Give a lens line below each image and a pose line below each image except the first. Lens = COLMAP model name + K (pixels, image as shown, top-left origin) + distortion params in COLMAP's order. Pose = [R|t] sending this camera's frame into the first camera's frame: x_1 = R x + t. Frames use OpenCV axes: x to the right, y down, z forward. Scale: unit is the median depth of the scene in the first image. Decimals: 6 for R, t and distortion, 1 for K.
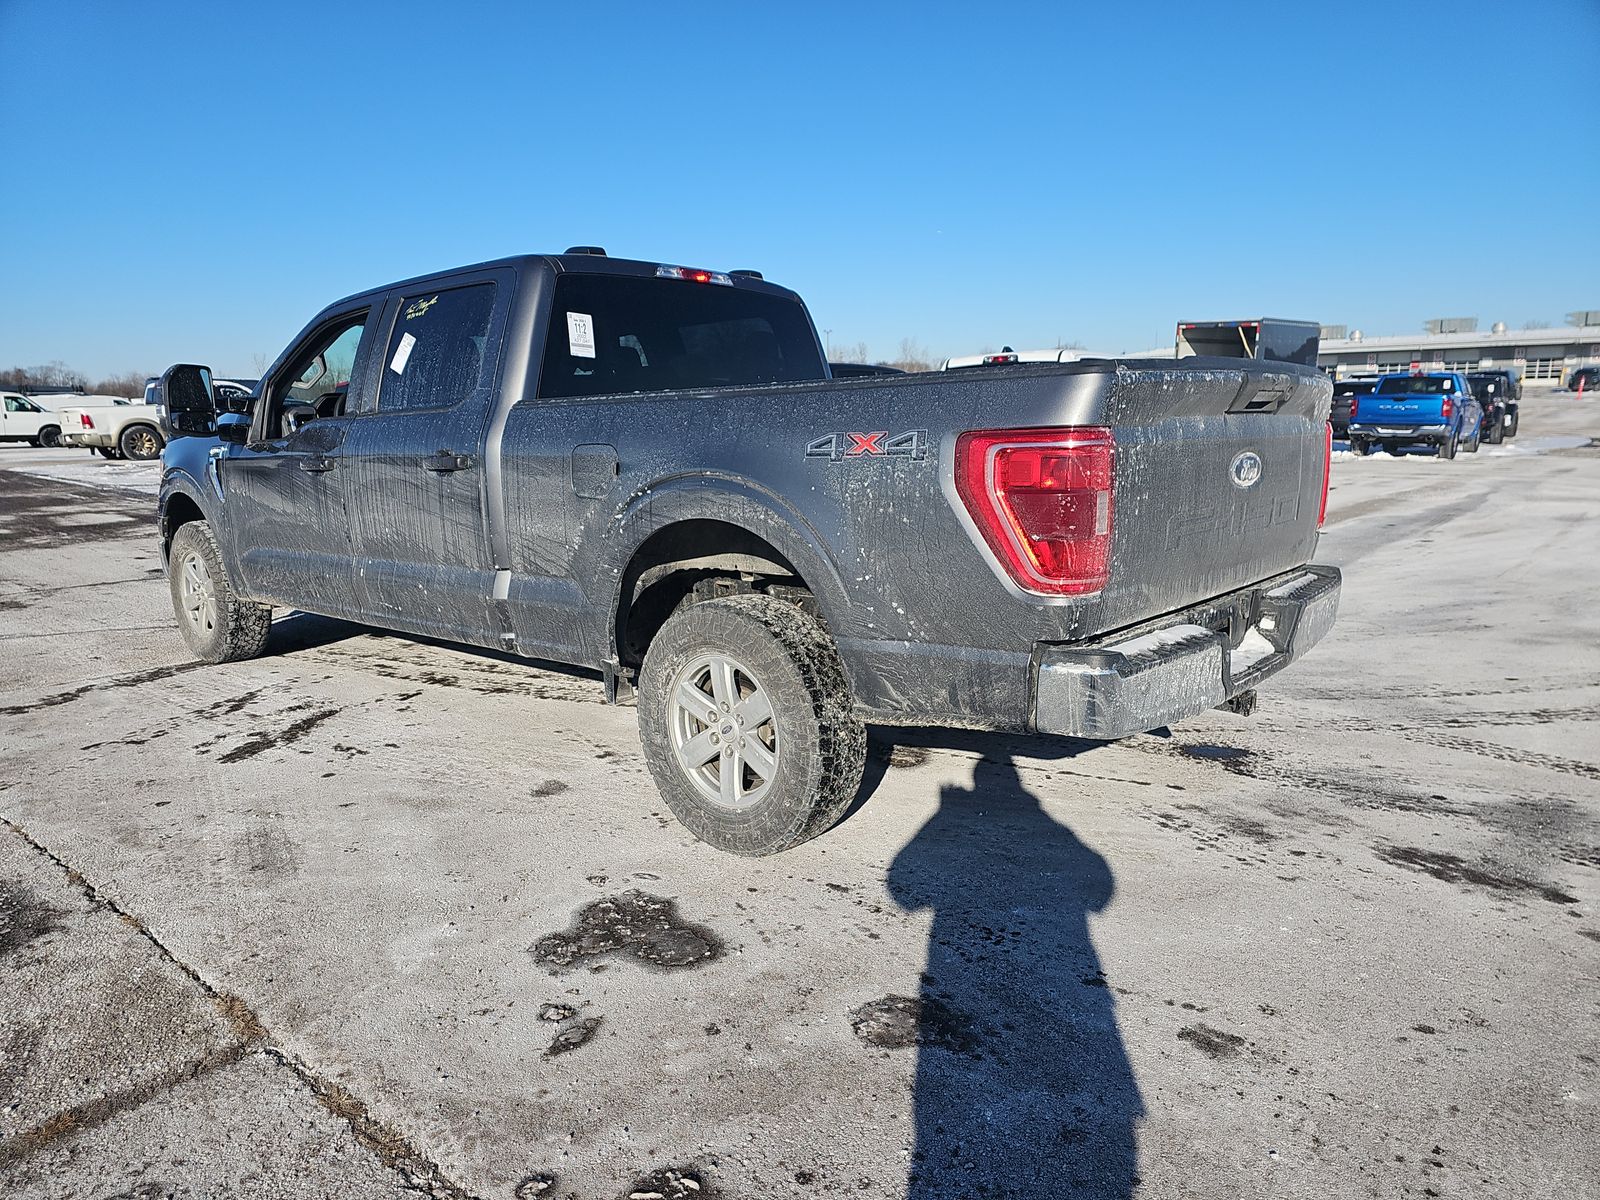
lens RADIAL K [[1053.9, 0, 806.6], [0, 1053.9, 599.1], [0, 0, 1]] dist [0.077846, -0.068834]
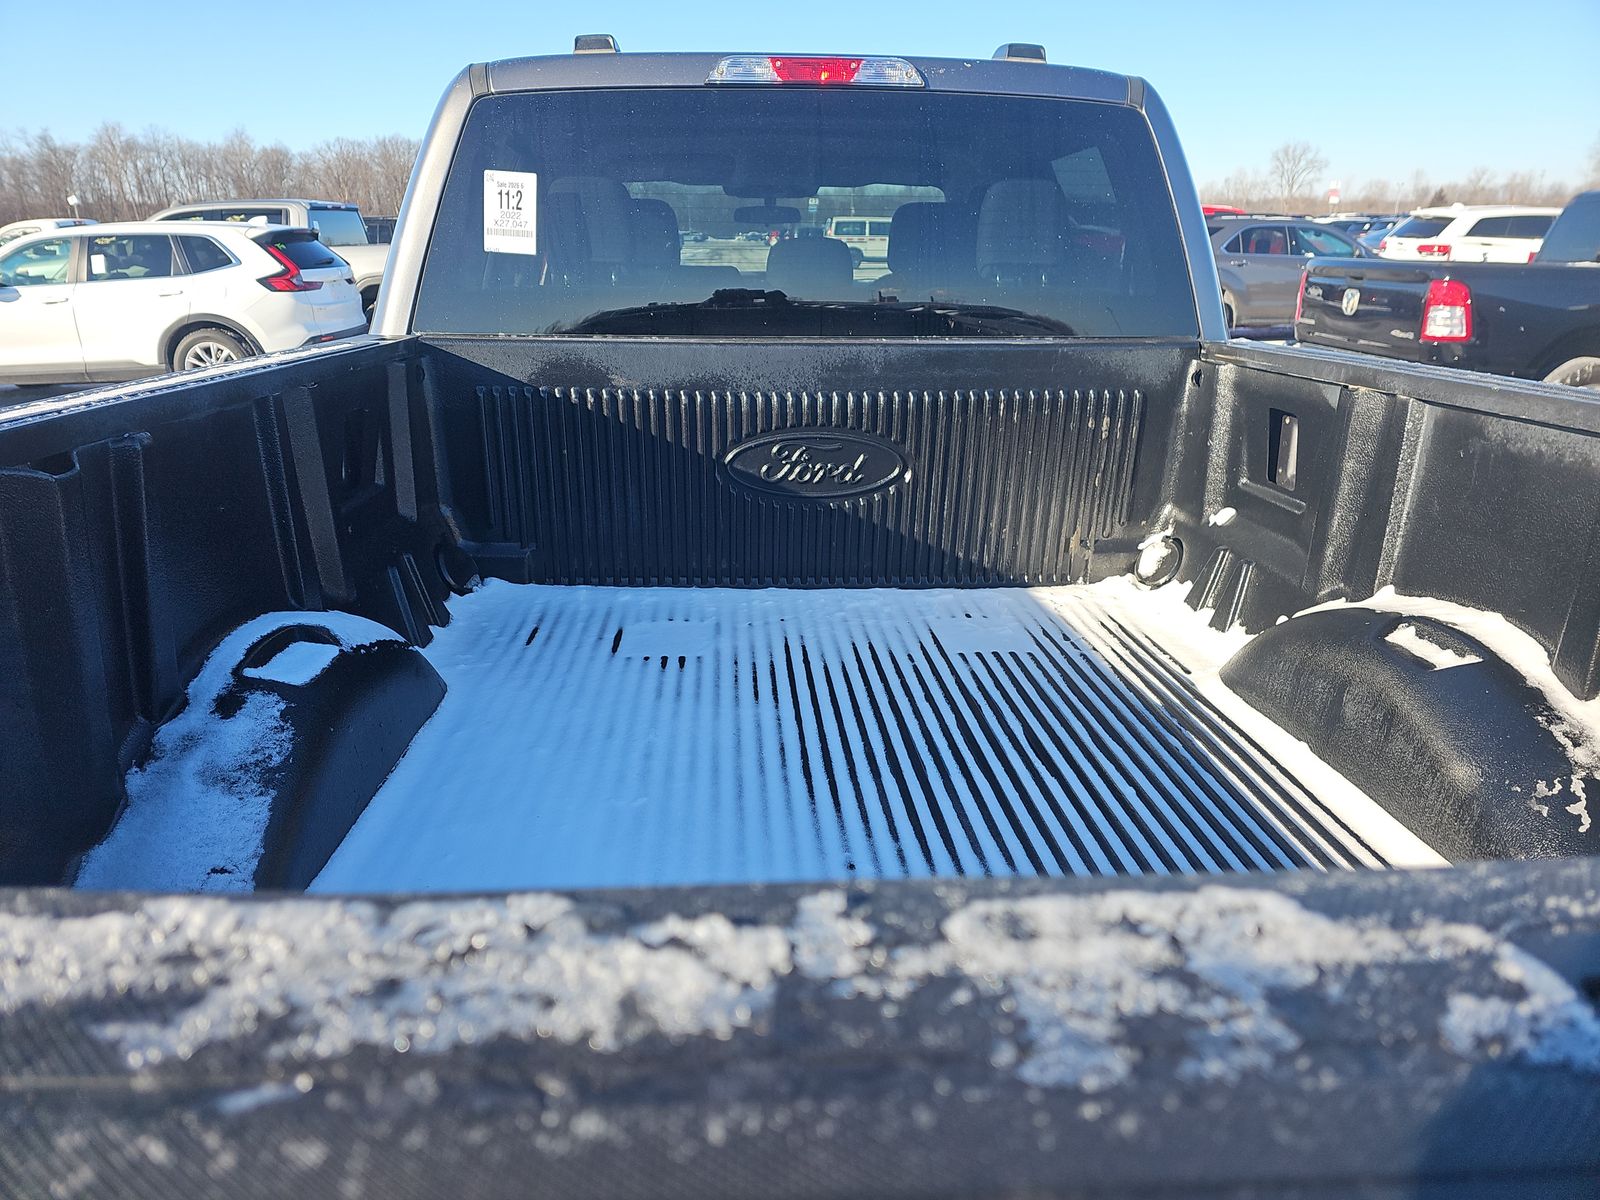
lens RADIAL K [[1053.9, 0, 806.6], [0, 1053.9, 599.1], [0, 0, 1]] dist [0.077846, -0.068834]
pose [[0.699281, 0.240670, -0.673115, 0.312977], [-0.132355, 0.968931, 0.208938, -0.190154], [0.702487, -0.057016, 0.709409, 0.703247]]
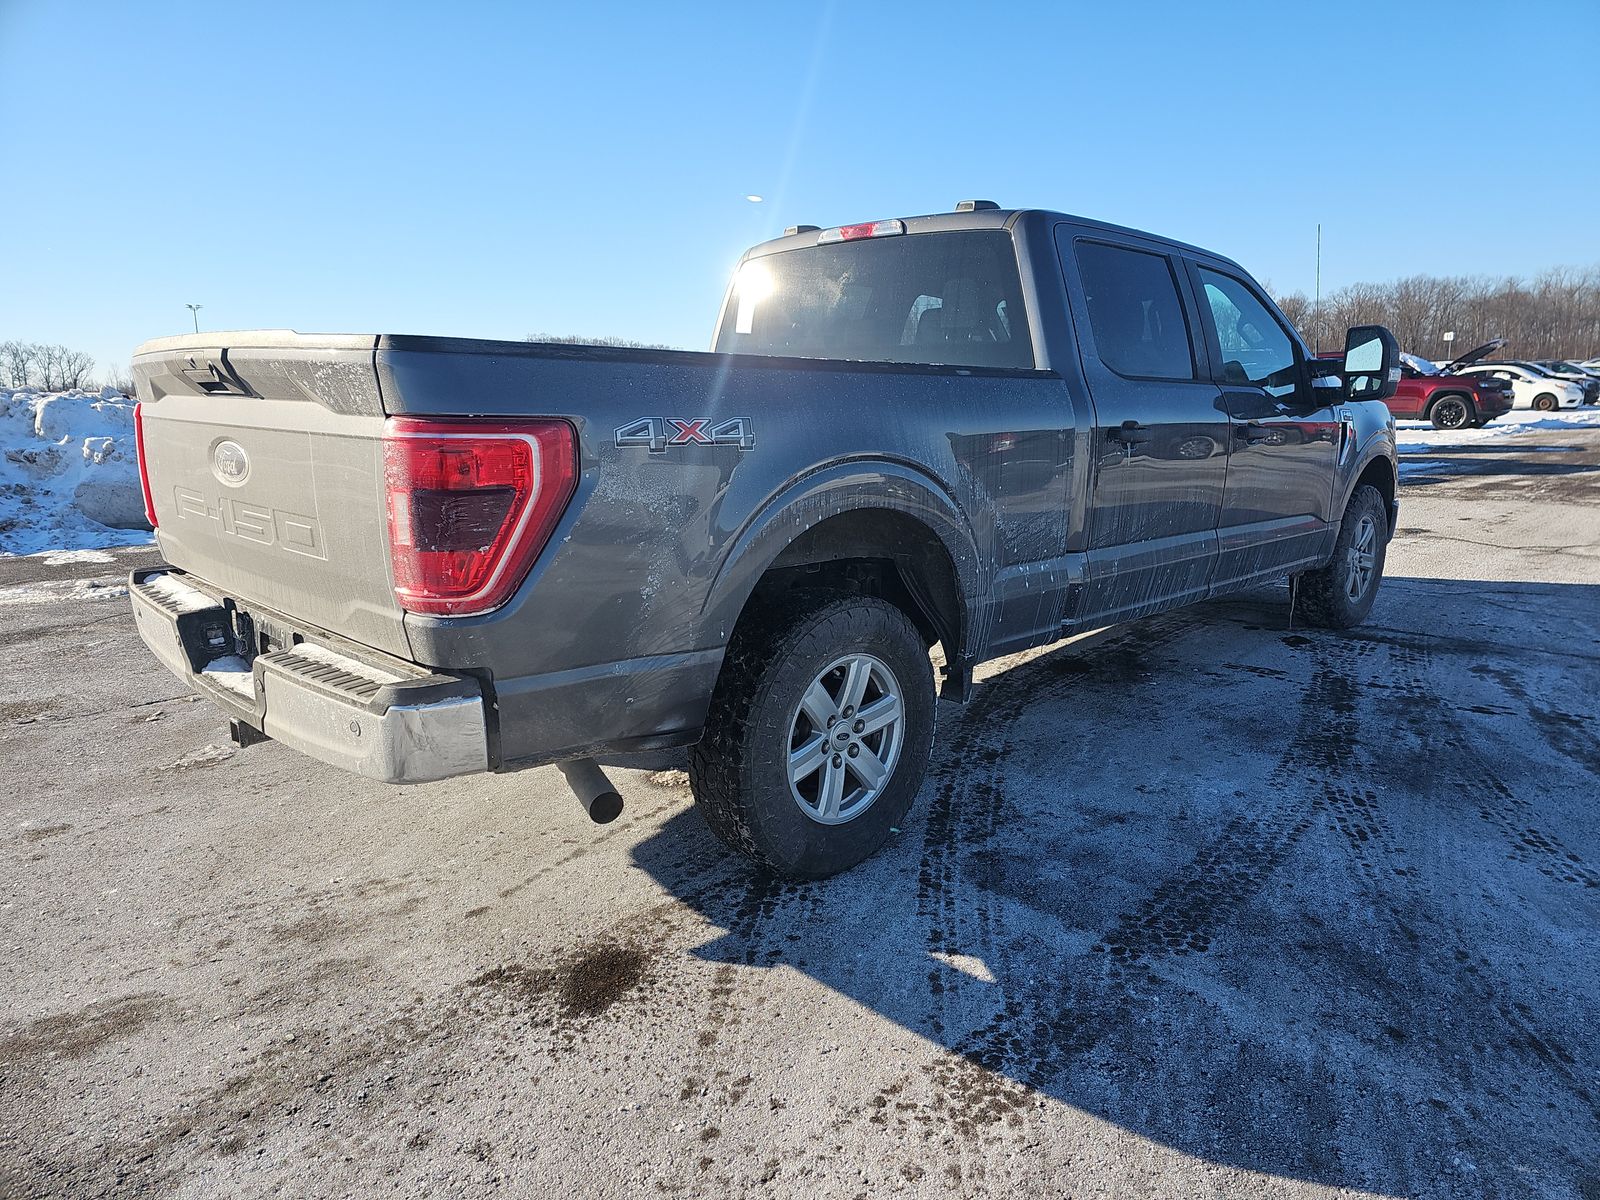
lens RADIAL K [[1053.9, 0, 806.6], [0, 1053.9, 599.1], [0, 0, 1]] dist [0.077846, -0.068834]
pose [[-0.076376, 0.210028, -0.974707, 0.948988], [-0.164032, 0.961597, 0.220057, -0.212398], [0.983494, 0.176690, -0.038992, 1.161944]]
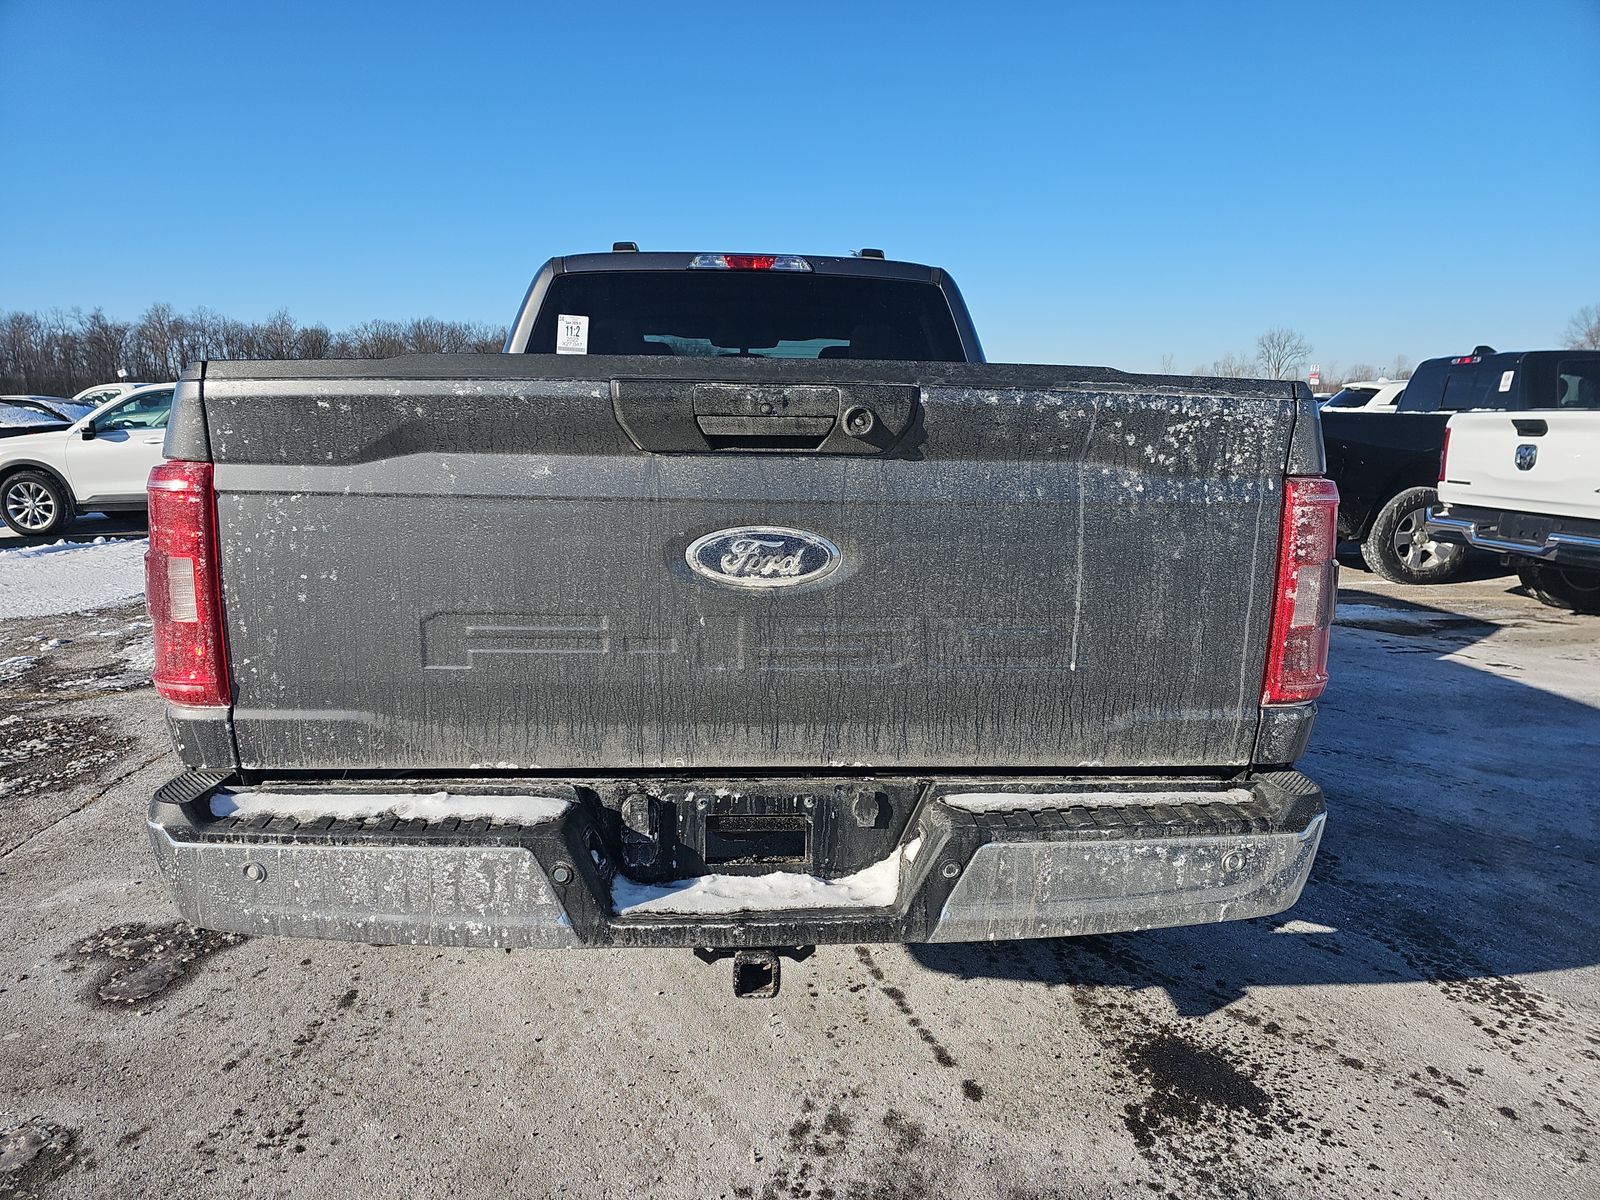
lens RADIAL K [[1053.9, 0, 806.6], [0, 1053.9, 599.1], [0, 0, 1]] dist [0.077846, -0.068834]
pose [[0.693958, 0.140792, -0.706116, 0.631082], [-0.139887, 0.988373, 0.059593, -0.104109], [0.706296, 0.057422, 0.705584, 0.492349]]
